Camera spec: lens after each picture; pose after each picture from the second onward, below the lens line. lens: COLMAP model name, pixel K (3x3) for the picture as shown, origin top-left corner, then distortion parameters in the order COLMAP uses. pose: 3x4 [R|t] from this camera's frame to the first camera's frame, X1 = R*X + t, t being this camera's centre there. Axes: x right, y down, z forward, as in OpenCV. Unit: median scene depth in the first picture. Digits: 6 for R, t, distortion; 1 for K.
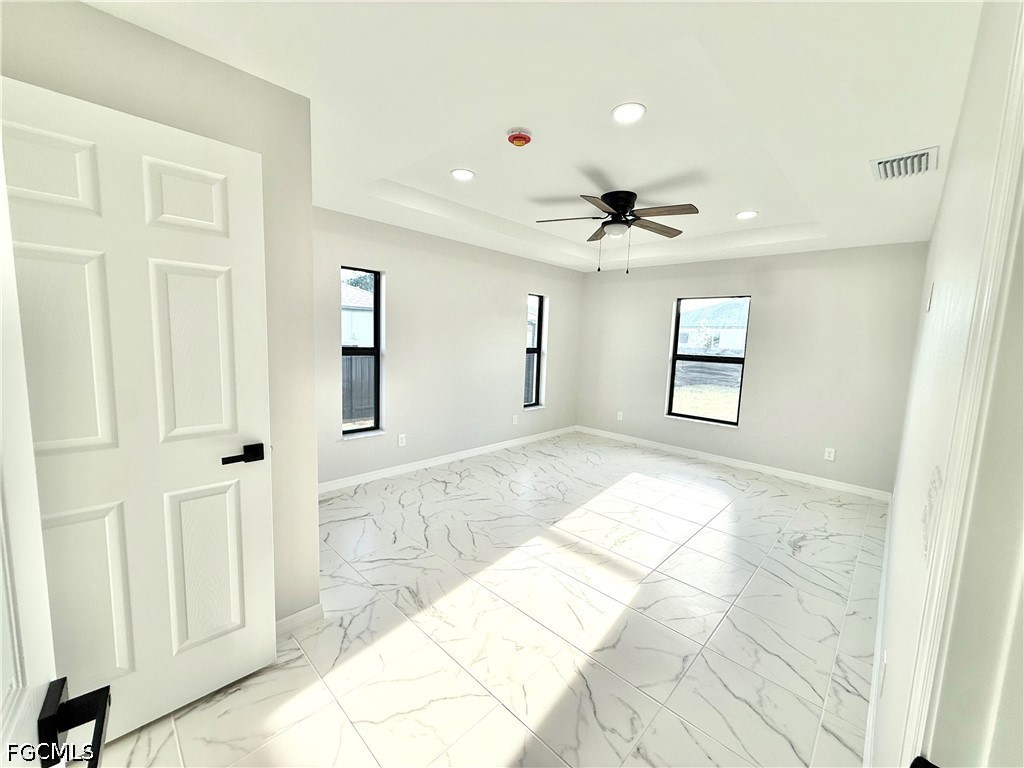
lens RADIAL K [[407.8, 0, 509.6], [0, 407.8, 383.4], [0, 0, 1]] dist [-0.000172, -0.000177]
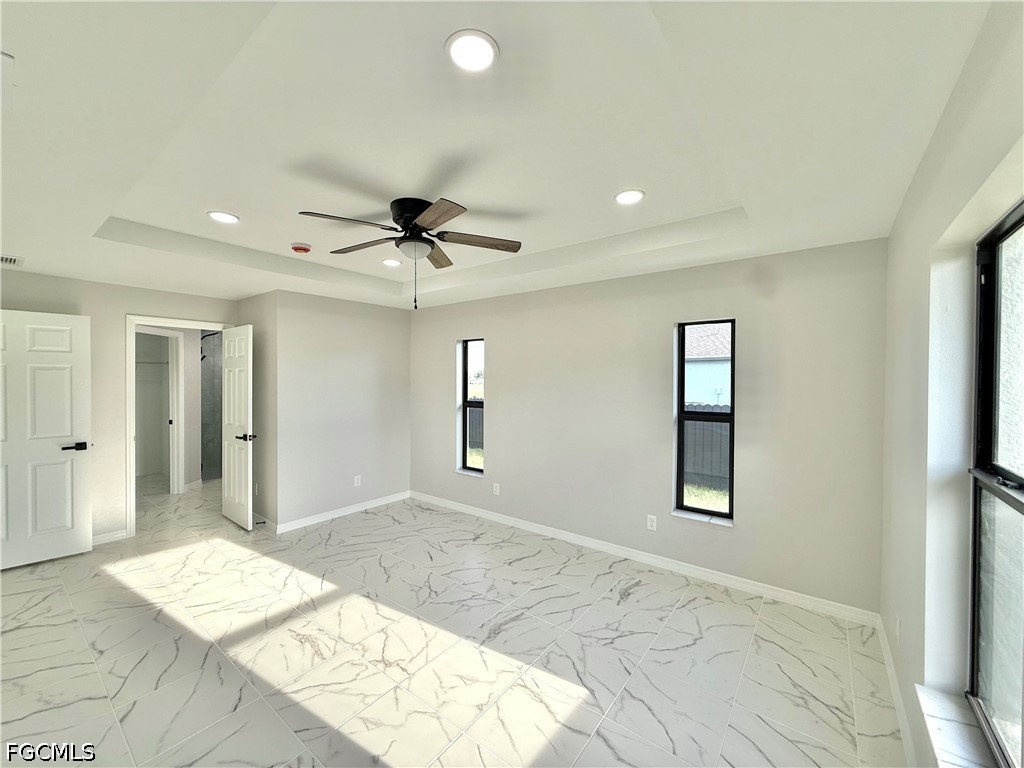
lens RADIAL K [[407.8, 0, 509.6], [0, 407.8, 383.4], [0, 0, 1]] dist [-0.000172, -0.000177]
pose [[0.105020, -0.027543, -0.994089, 0.851414], [-0.112181, 0.992908, -0.039362, -0.101429], [0.988123, 0.115651, 0.101185, 0.948106]]
